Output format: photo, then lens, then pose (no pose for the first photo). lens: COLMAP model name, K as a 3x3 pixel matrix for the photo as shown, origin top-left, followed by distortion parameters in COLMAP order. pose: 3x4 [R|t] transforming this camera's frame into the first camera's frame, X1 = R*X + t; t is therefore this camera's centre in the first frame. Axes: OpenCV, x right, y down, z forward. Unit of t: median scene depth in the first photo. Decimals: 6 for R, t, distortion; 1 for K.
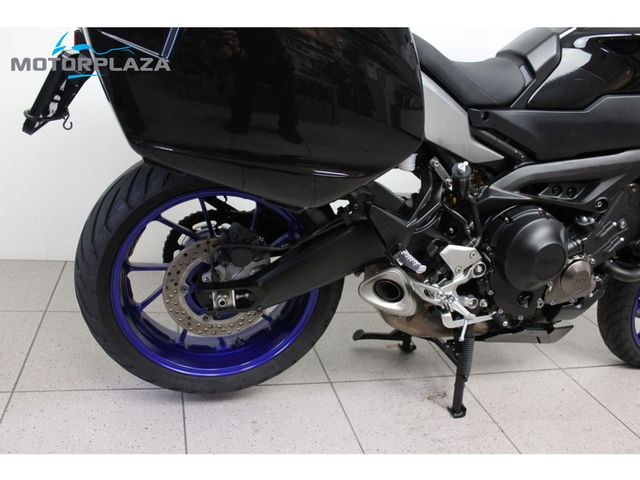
lens RADIAL K [[546.1, 0, 320.0], [0, 546.1, 240.0], [0, 0, 1]] dist [-0.105329, 0.013777]
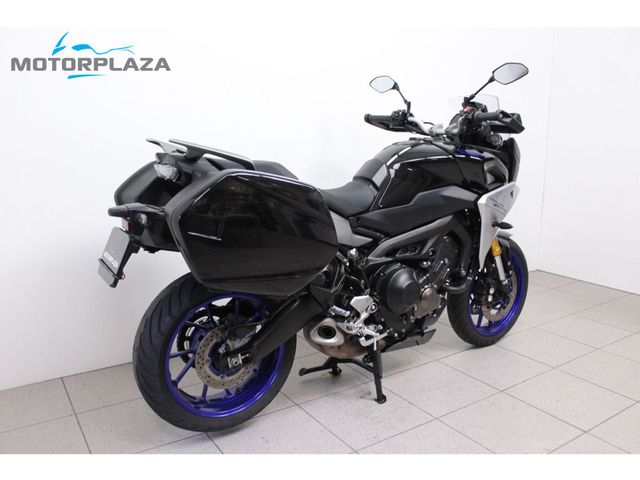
lens RADIAL K [[546.1, 0, 320.0], [0, 546.1, 240.0], [0, 0, 1]] dist [-0.105329, 0.013777]
pose [[0.943983, -0.199548, 0.262824, -0.262561], [0.229912, 0.969038, -0.090036, -0.033552], [-0.236720, 0.145419, 0.960634, -0.606273]]
